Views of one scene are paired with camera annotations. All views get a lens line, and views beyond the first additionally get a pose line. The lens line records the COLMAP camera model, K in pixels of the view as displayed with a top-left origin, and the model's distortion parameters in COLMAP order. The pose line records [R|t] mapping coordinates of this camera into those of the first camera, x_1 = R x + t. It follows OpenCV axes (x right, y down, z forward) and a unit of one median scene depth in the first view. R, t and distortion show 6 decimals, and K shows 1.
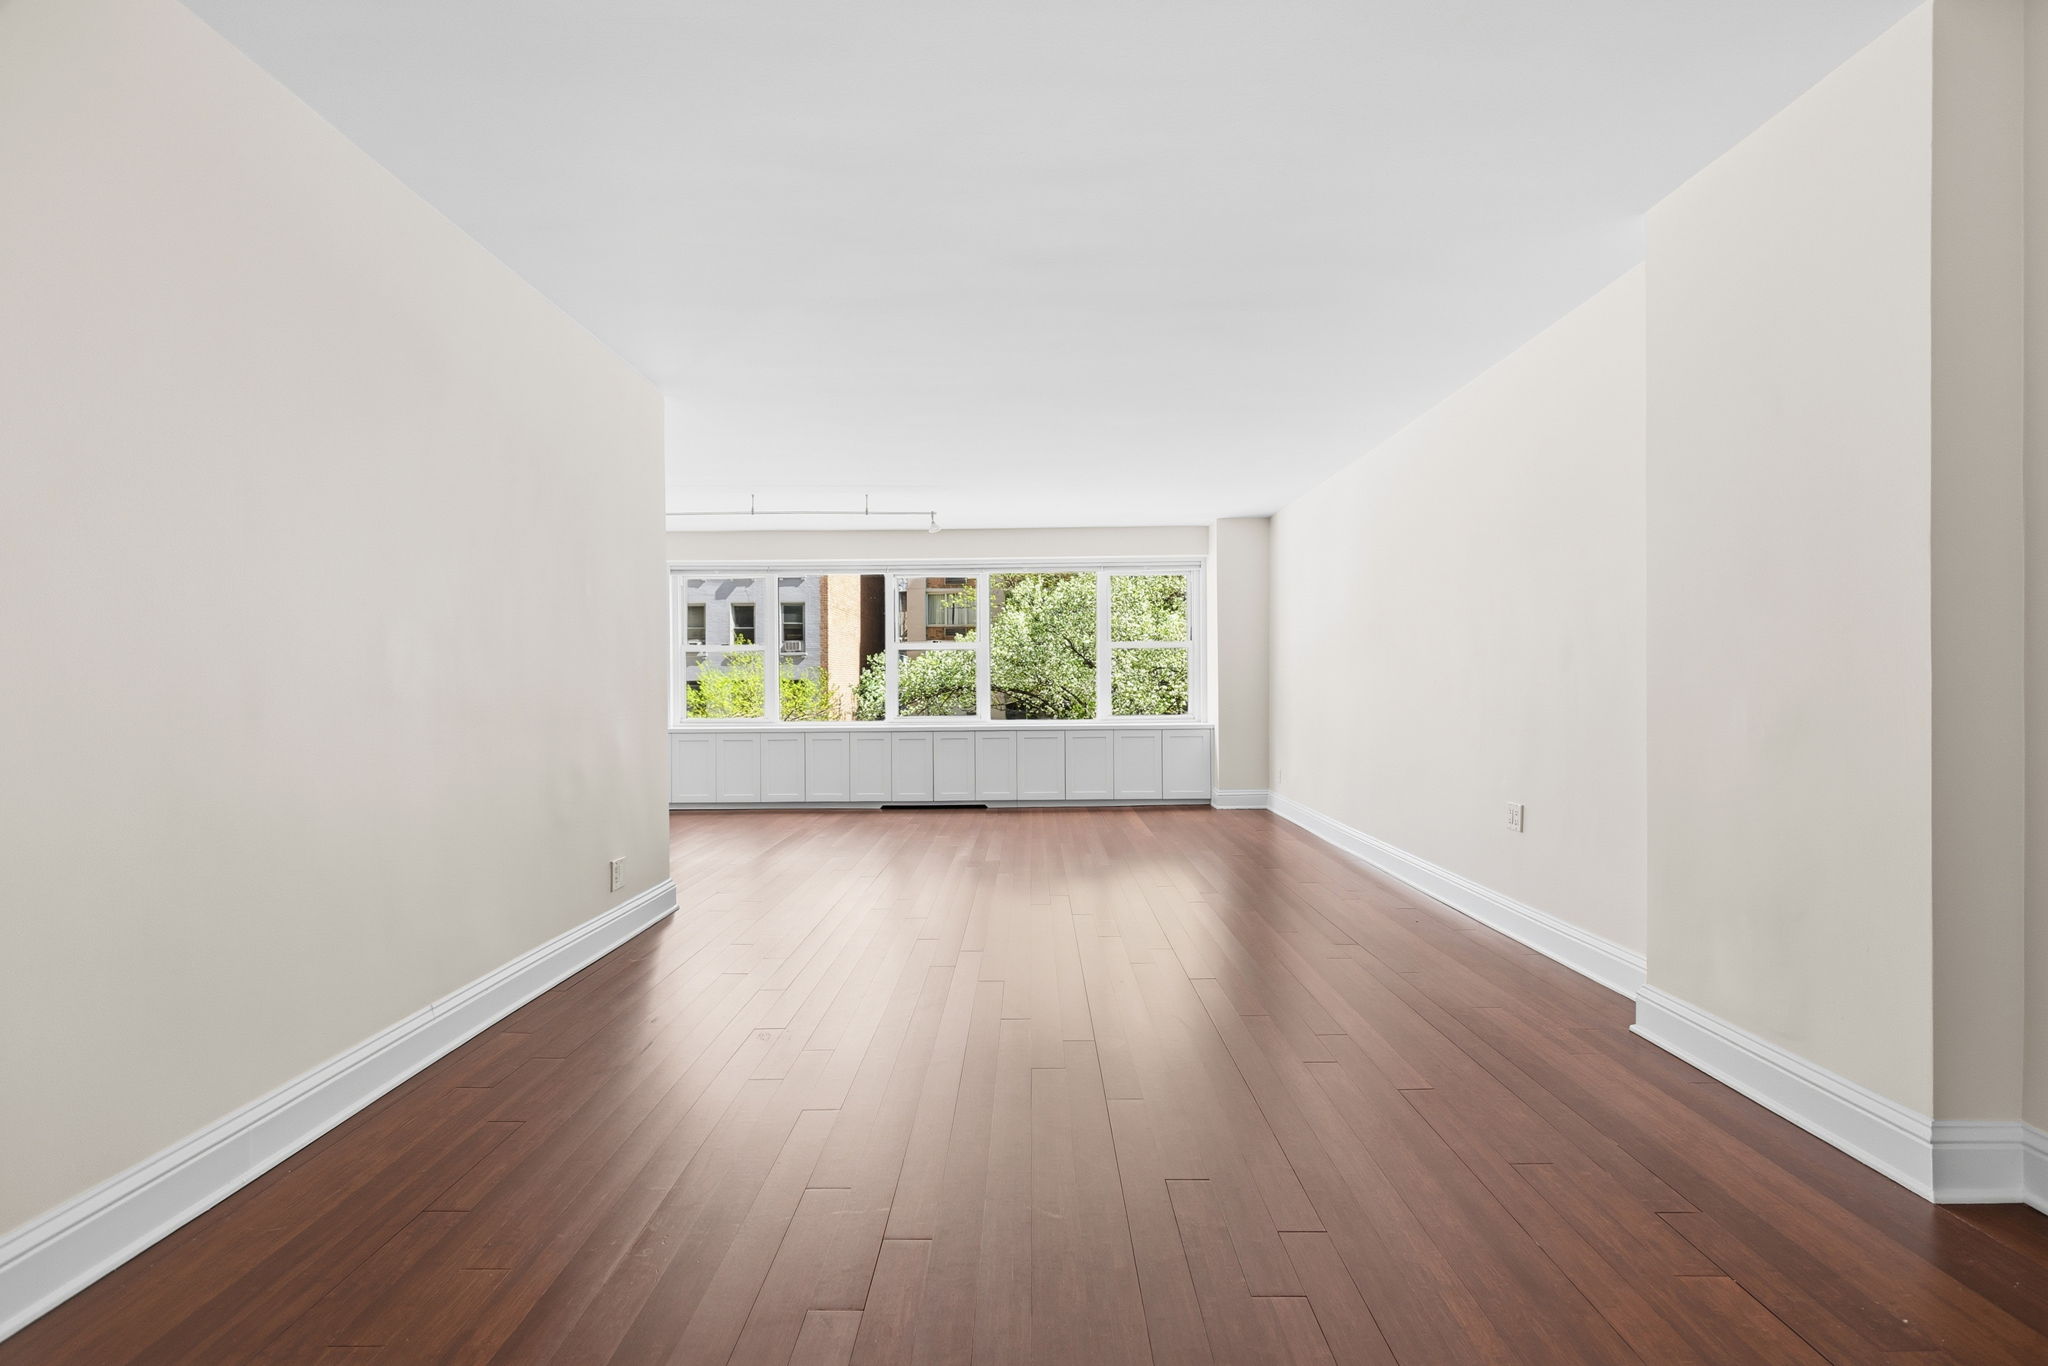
lens RADIAL K [[921.9, 0, 1030.8], [0, 921.9, 693.7], [0, 0, 1]] dist [0.000991, -0.000395]
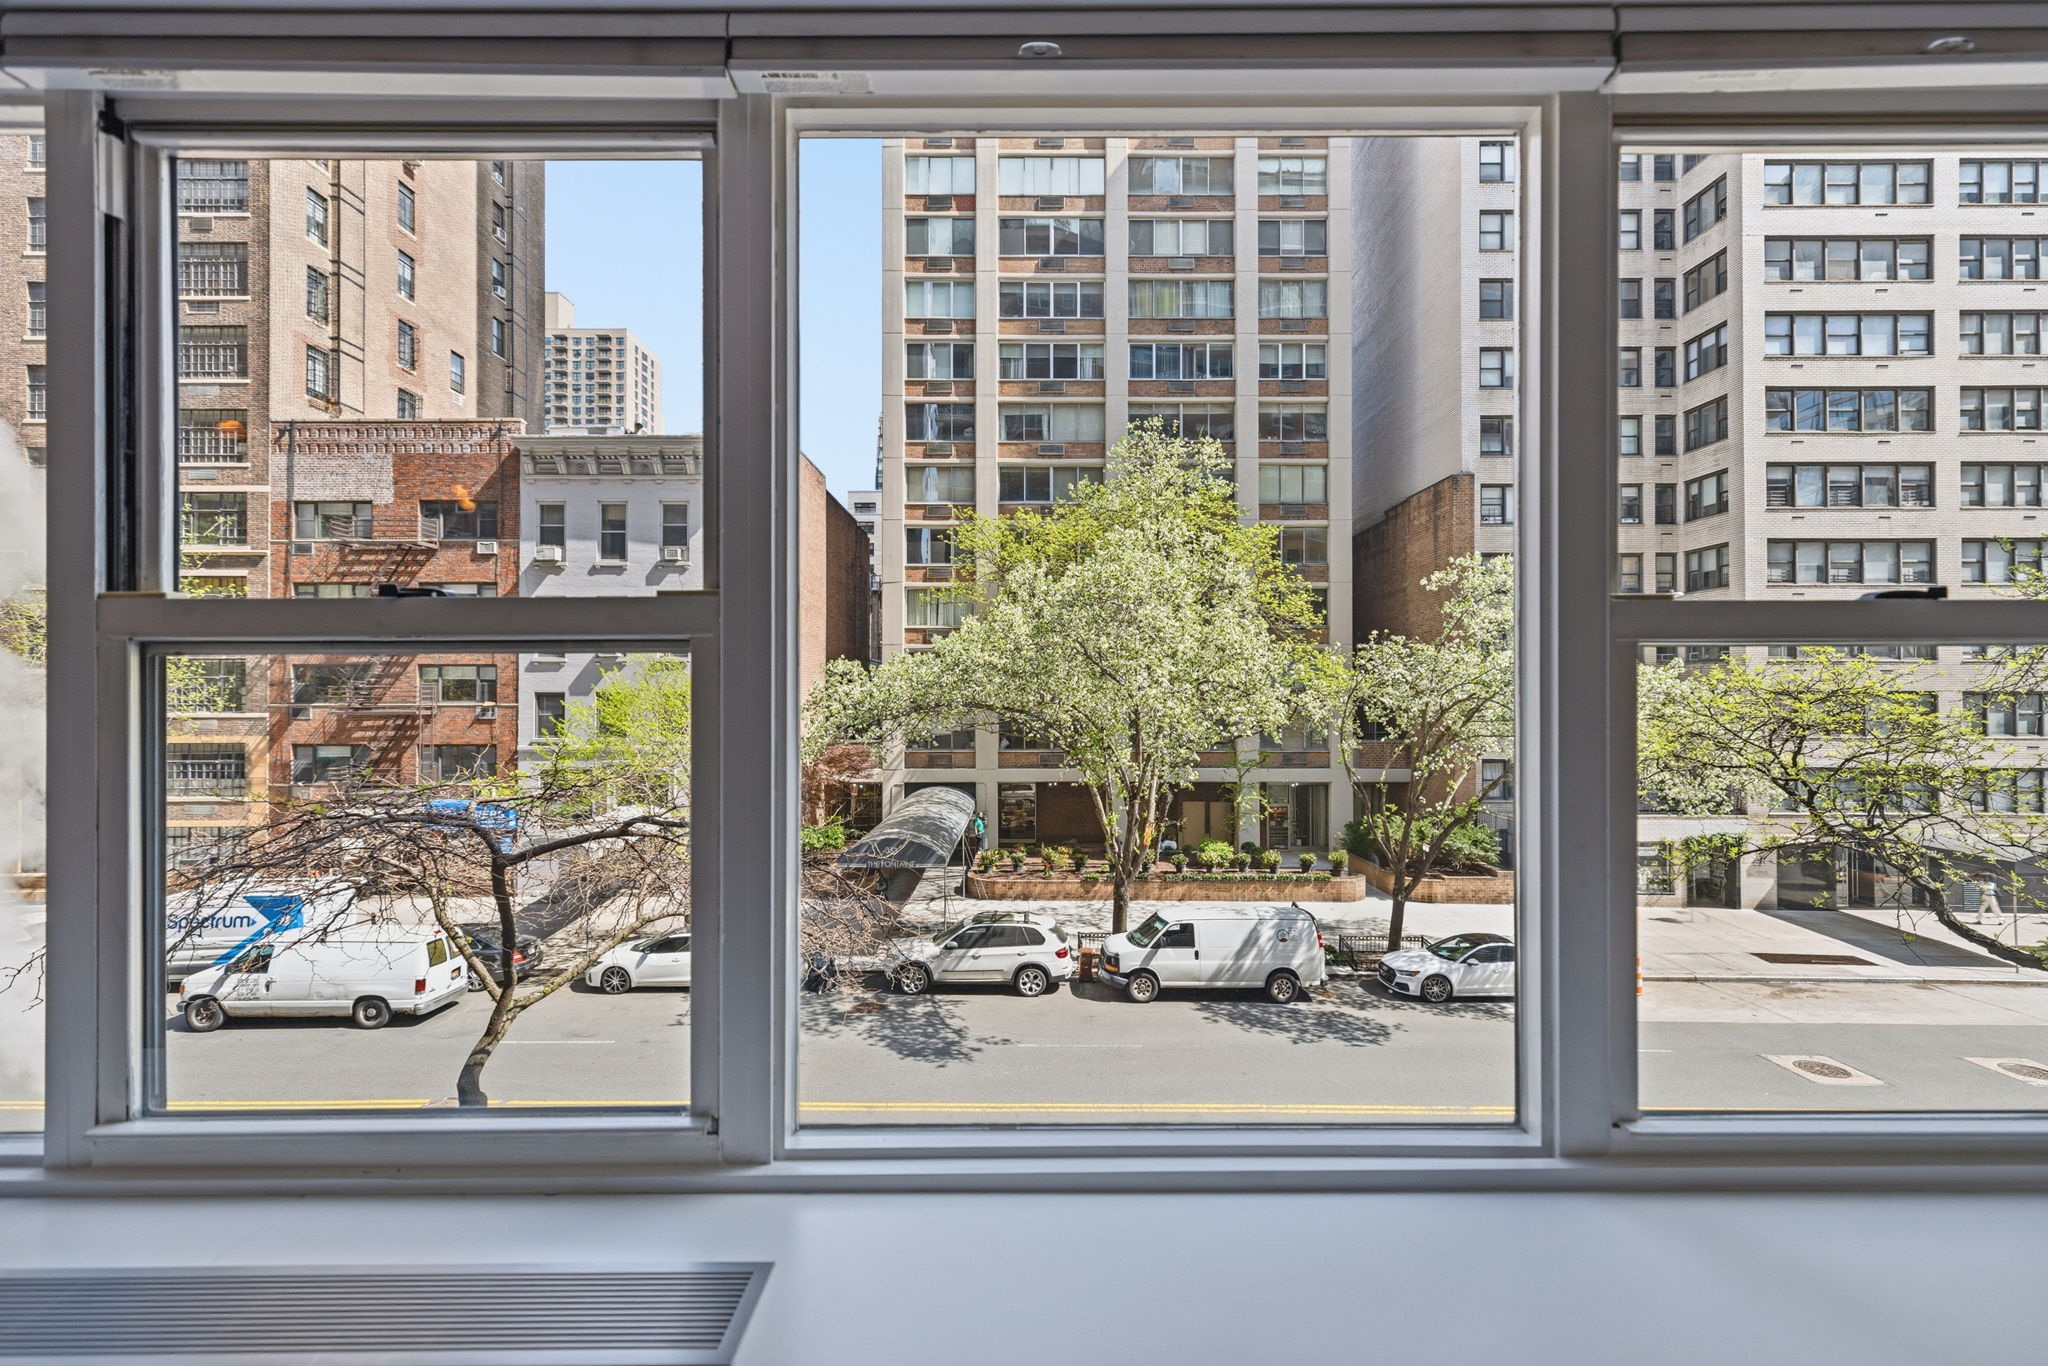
lens RADIAL K [[921.9, 0, 1015.1], [0, 921.9, 700.0], [0, 0, 1]] dist [0.000991, -0.000395]
pose [[0.999886, 0.007108, -0.013345, -0.002260], [-0.007110, 0.999975, -0.000082, -0.011040], [0.013344, 0.000177, 0.999911, 0.237390]]
